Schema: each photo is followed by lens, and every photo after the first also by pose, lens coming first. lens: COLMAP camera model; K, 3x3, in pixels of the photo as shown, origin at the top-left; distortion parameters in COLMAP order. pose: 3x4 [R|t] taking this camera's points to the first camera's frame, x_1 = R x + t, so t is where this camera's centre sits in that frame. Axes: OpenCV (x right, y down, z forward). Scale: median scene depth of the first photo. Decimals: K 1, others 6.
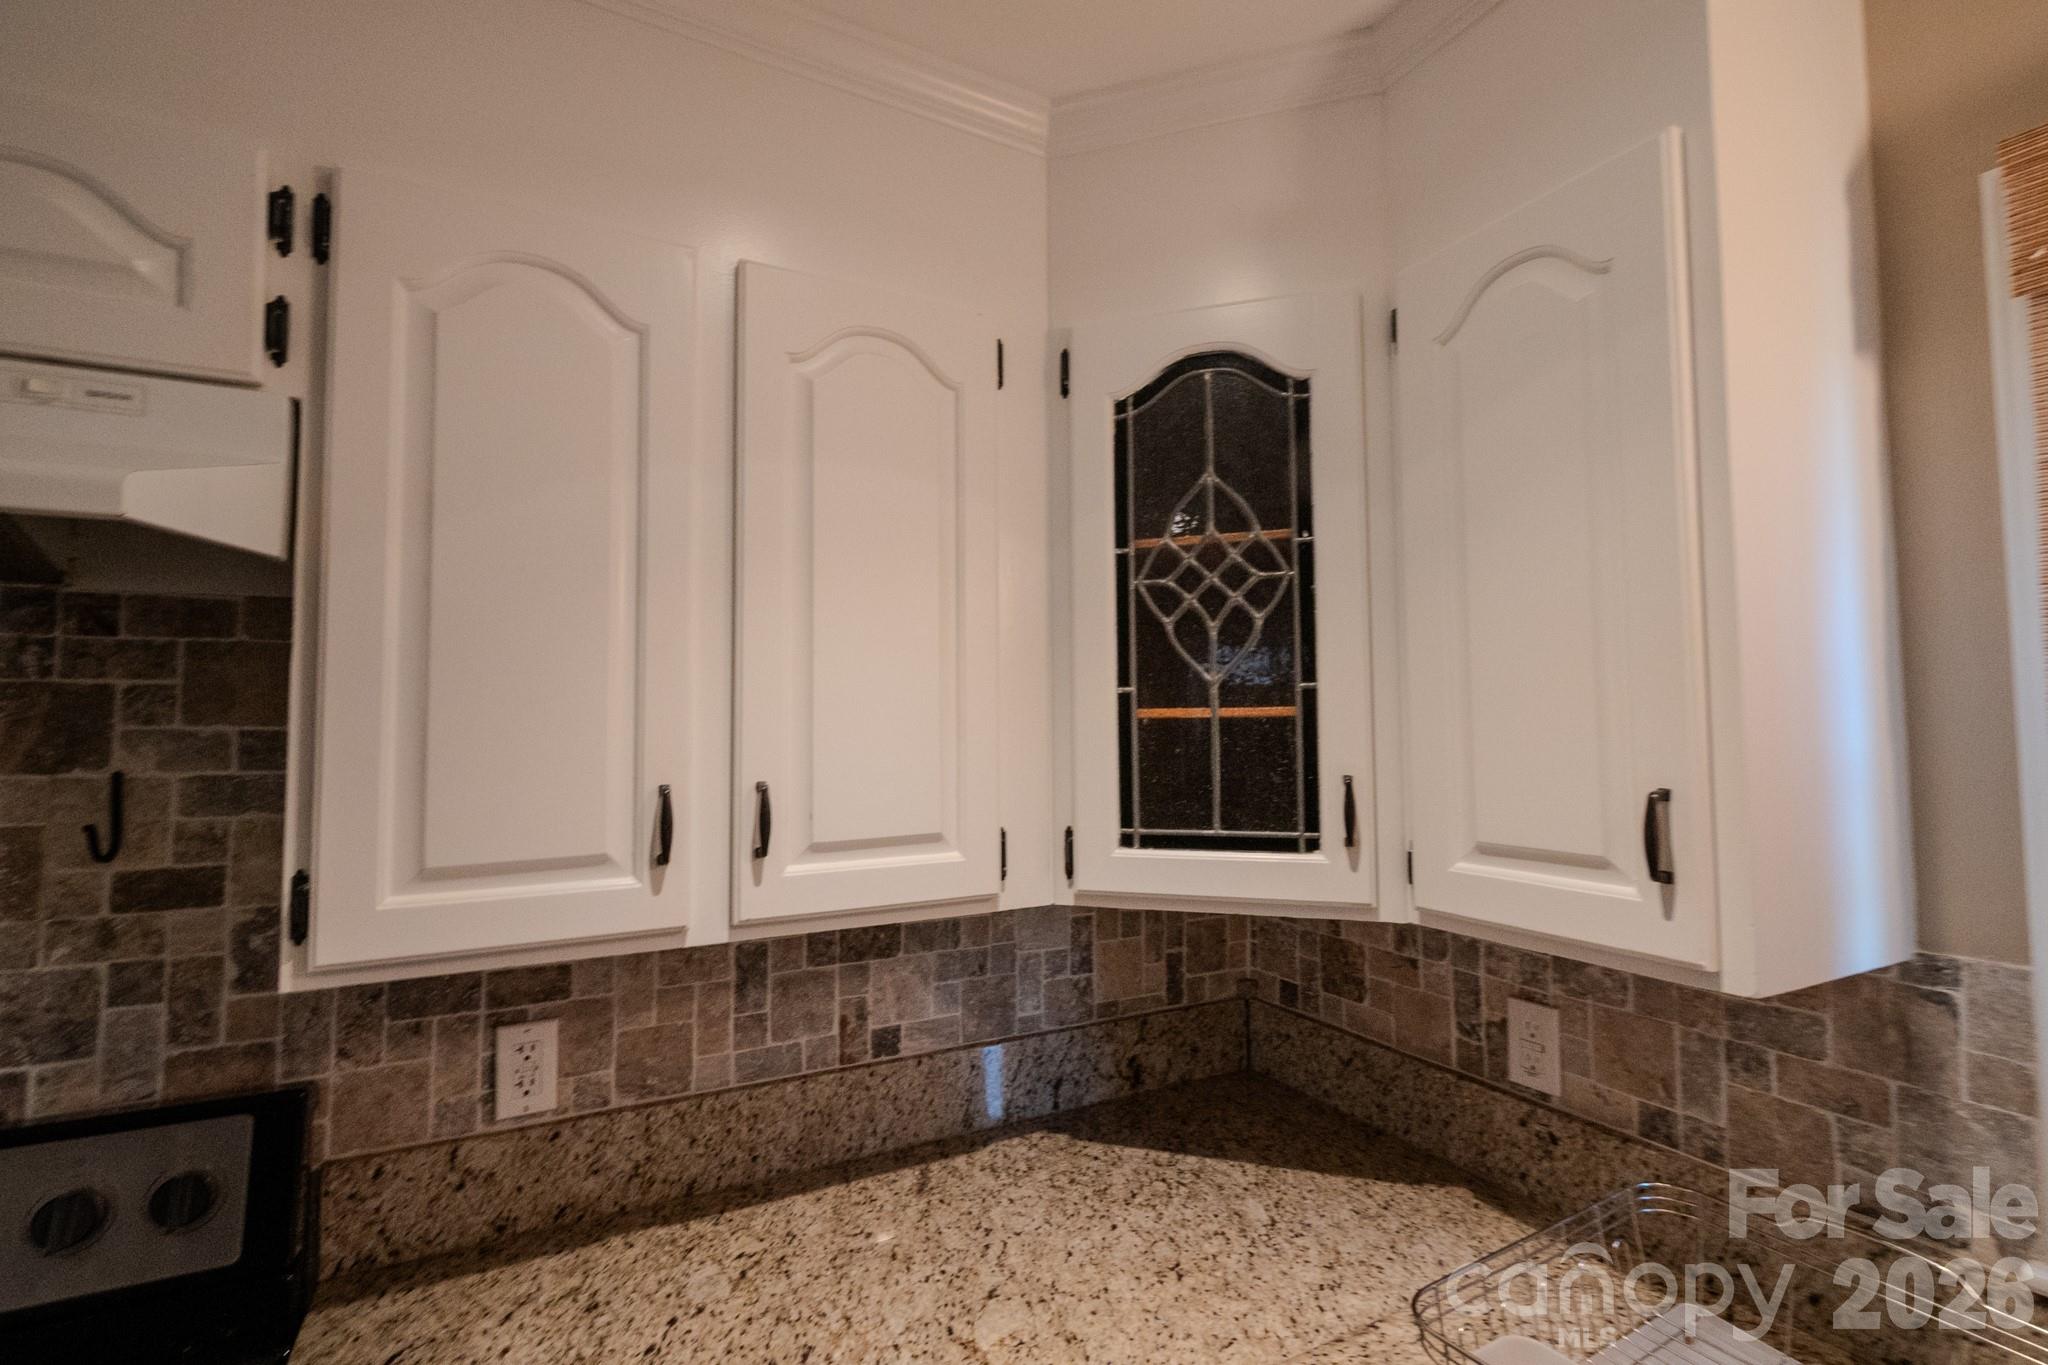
lens RADIAL K [[909.9, 0, 1023.2], [0, 909.9, 675.8], [0, 0, 1]] dist [0.007955, -0.005270]
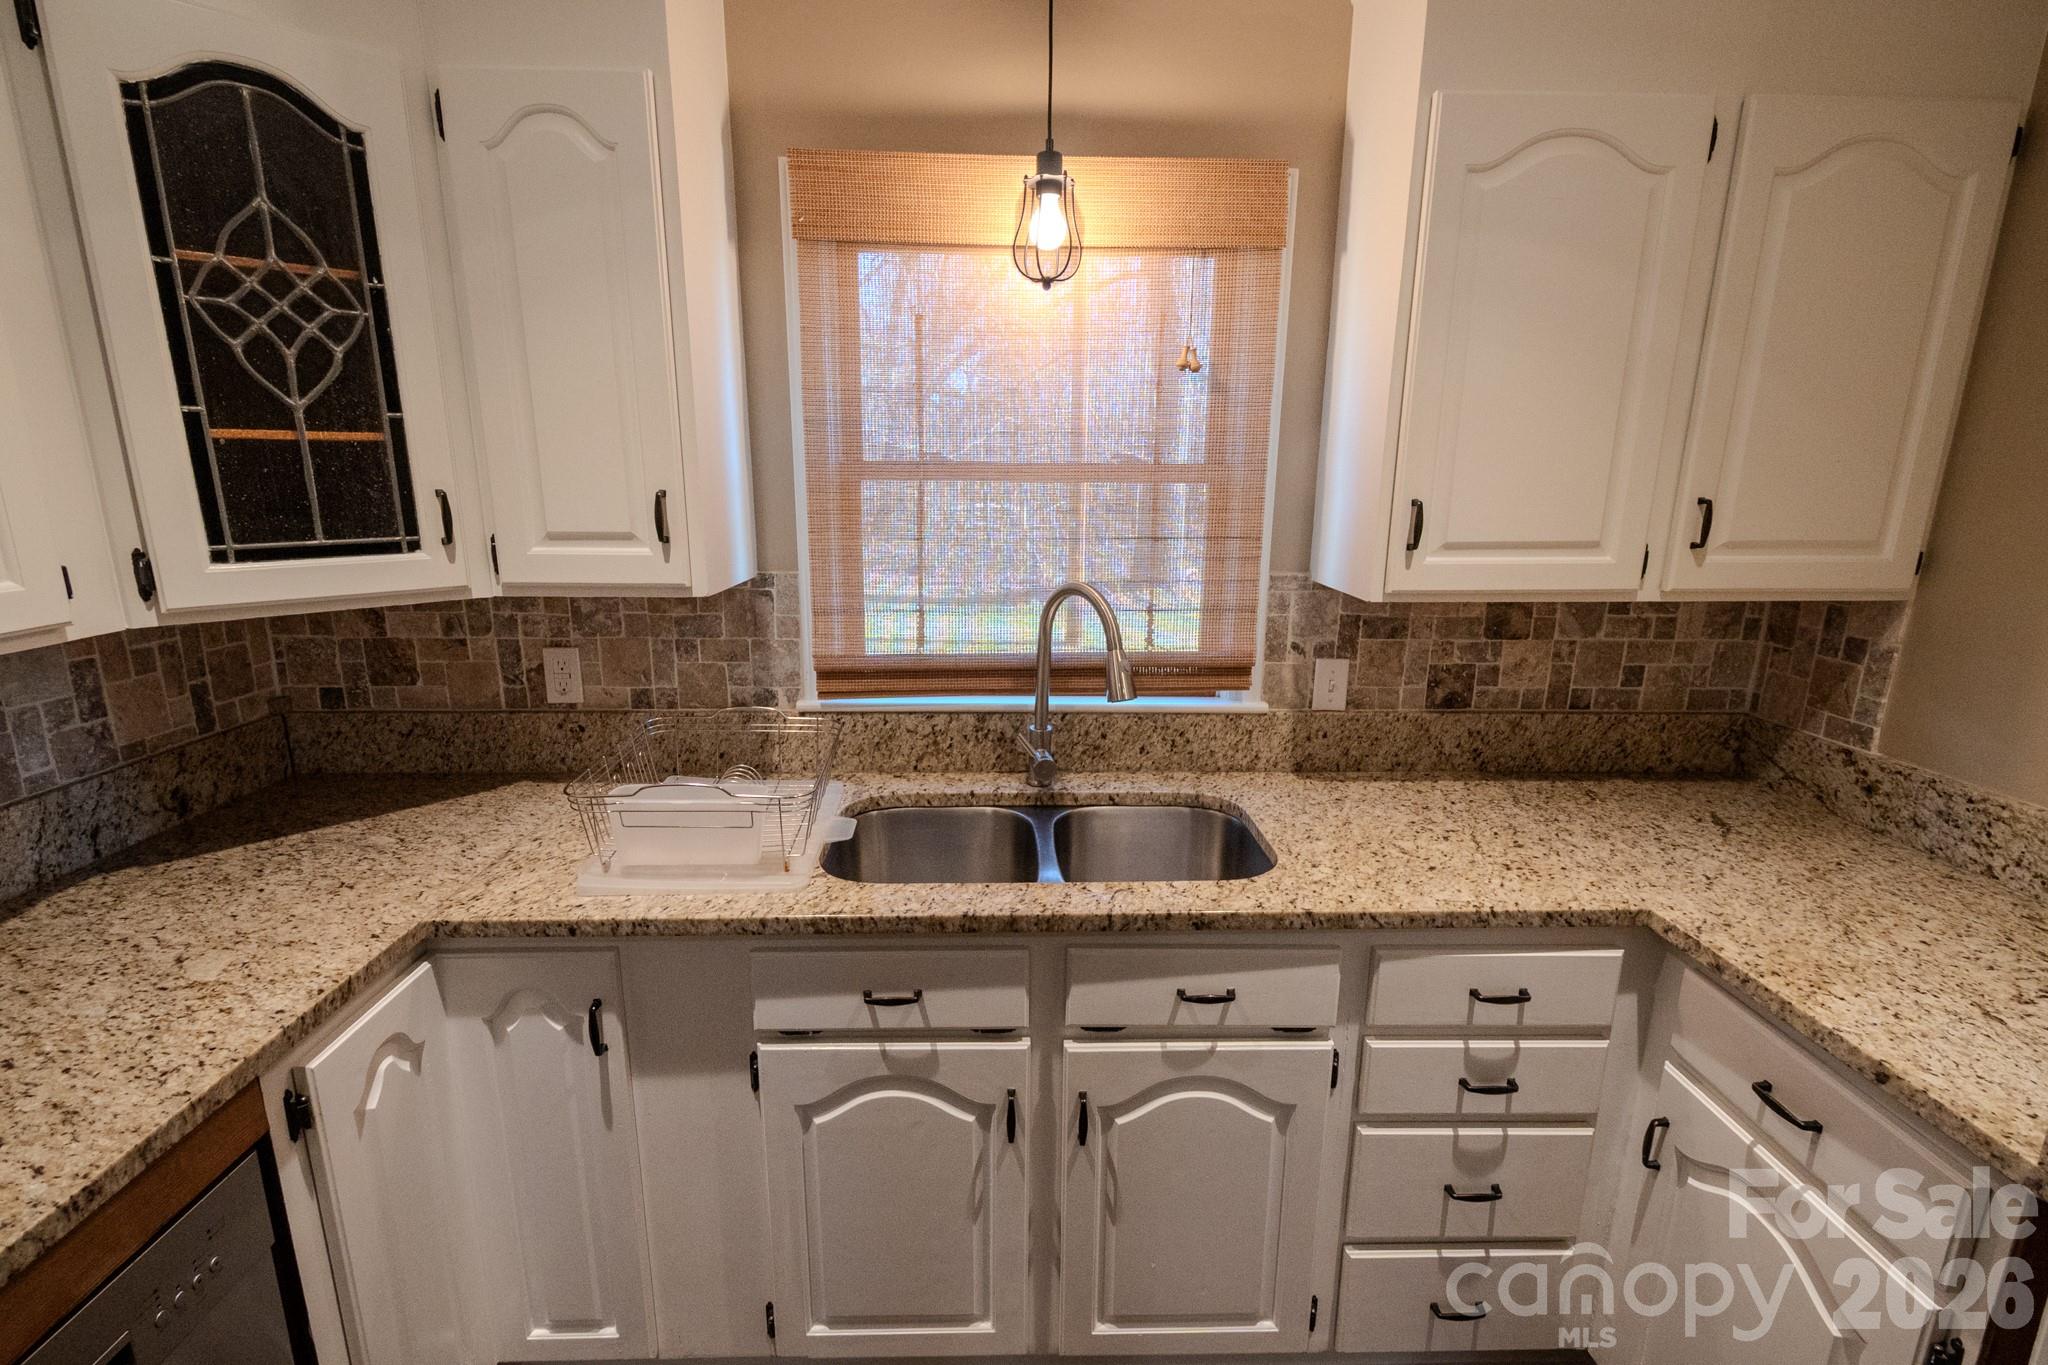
lens RADIAL K [[909.9, 0, 1026.0], [0, 909.9, 678.3], [0, 0, 1]] dist [0.007955, -0.005270]
pose [[0.438810, -0.195285, 0.877103, -0.444649], [-0.061385, 0.967304, 0.246079, -0.001049], [-0.896481, -0.161823, 0.412475, -0.310316]]
